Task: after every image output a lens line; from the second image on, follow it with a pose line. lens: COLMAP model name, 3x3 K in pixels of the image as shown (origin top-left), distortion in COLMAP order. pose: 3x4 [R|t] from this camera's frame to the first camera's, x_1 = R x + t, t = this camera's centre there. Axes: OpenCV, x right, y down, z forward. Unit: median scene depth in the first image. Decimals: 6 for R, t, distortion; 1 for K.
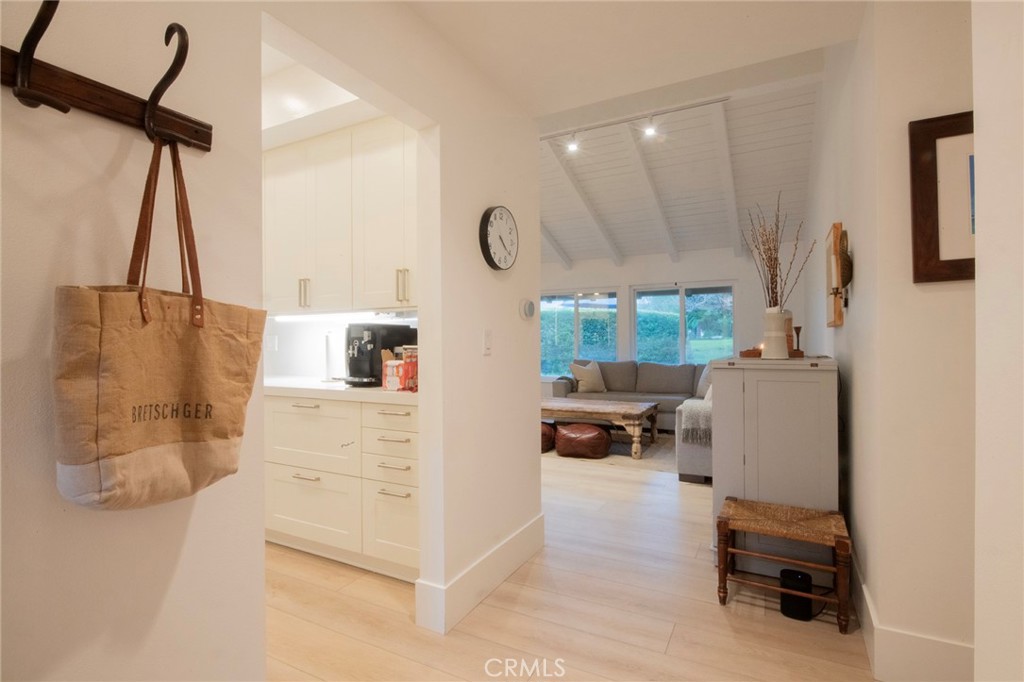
lens RADIAL K [[480.2, 0, 512.0], [0, 480.2, 341.0], [0, 0, 1]] dist [-0.002684, -0.000362]
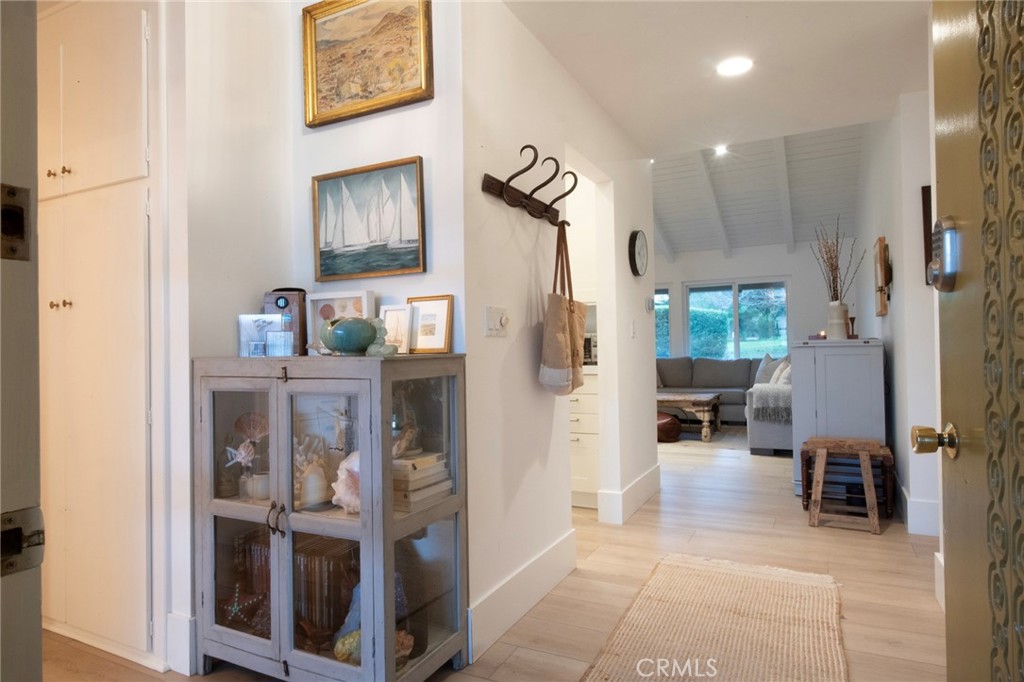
lens RADIAL K [[586.1, 0, 512.0], [0, 586.1, 341.0], [0, 0, 1]] dist [0.003926, 0.000479]
pose [[0.999743, -0.011989, 0.019221, -0.249375], [0.012193, 0.999870, -0.010550, 0.030092], [-0.019092, 0.010781, 0.999760, -0.395856]]
